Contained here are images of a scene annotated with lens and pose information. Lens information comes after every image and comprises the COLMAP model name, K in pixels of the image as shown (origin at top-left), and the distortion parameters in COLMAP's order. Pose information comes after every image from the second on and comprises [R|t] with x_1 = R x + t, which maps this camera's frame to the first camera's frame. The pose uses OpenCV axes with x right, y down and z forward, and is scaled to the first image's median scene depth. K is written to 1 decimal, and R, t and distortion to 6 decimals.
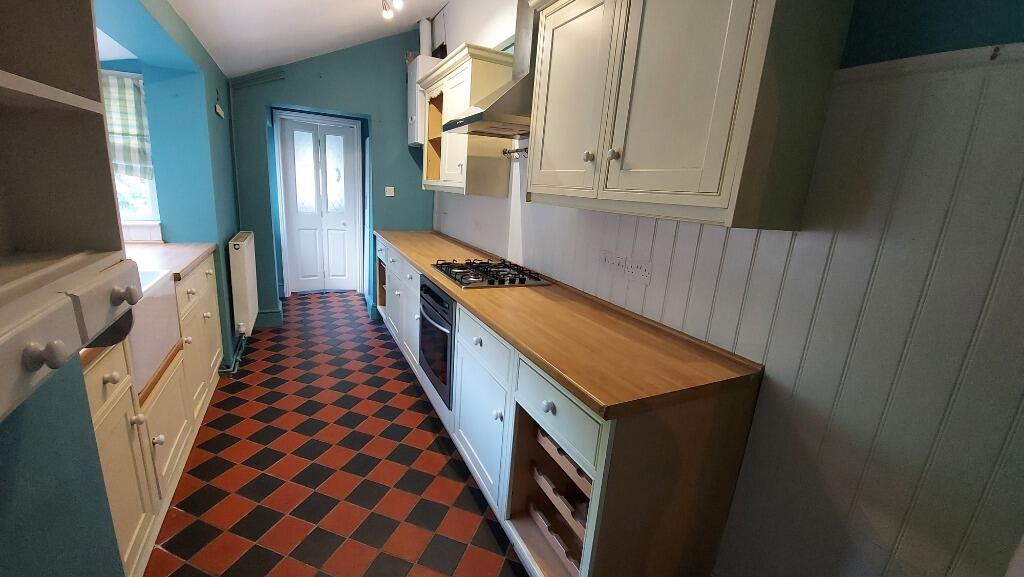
lens RADIAL K [[403.7, 0, 509.2], [0, 403.7, 286.7], [0, 0, 1]] dist [-0.000066, -0.009353]
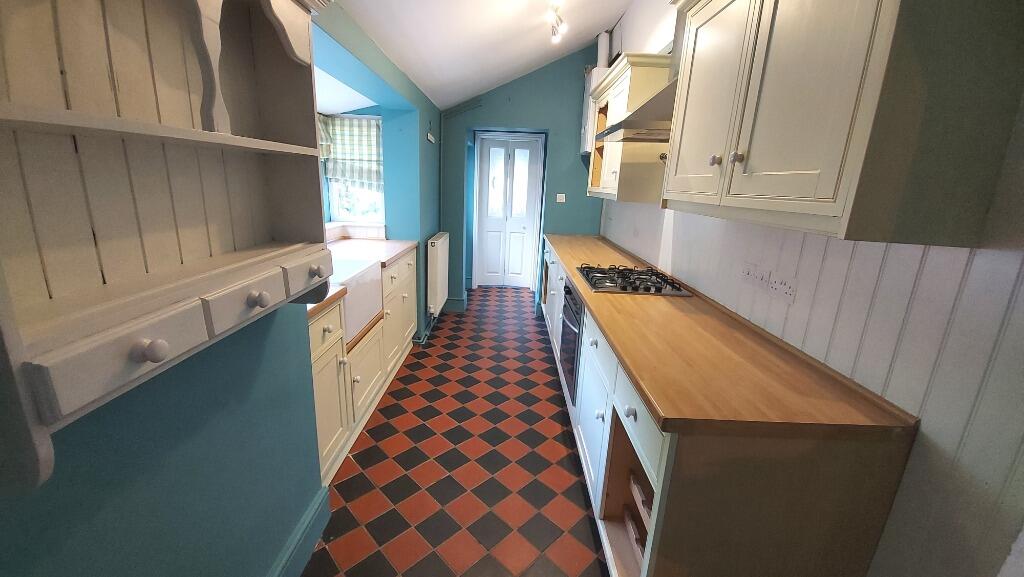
lens RADIAL K [[403.7, 0, 509.2], [0, 403.7, 286.7], [0, 0, 1]] dist [-0.000066, -0.009353]
pose [[0.891562, 0.080246, -0.445733, 0.130292], [-0.085577, 0.996298, 0.008193, 0.001449], [0.444740, 0.030840, 0.895128, -0.023986]]
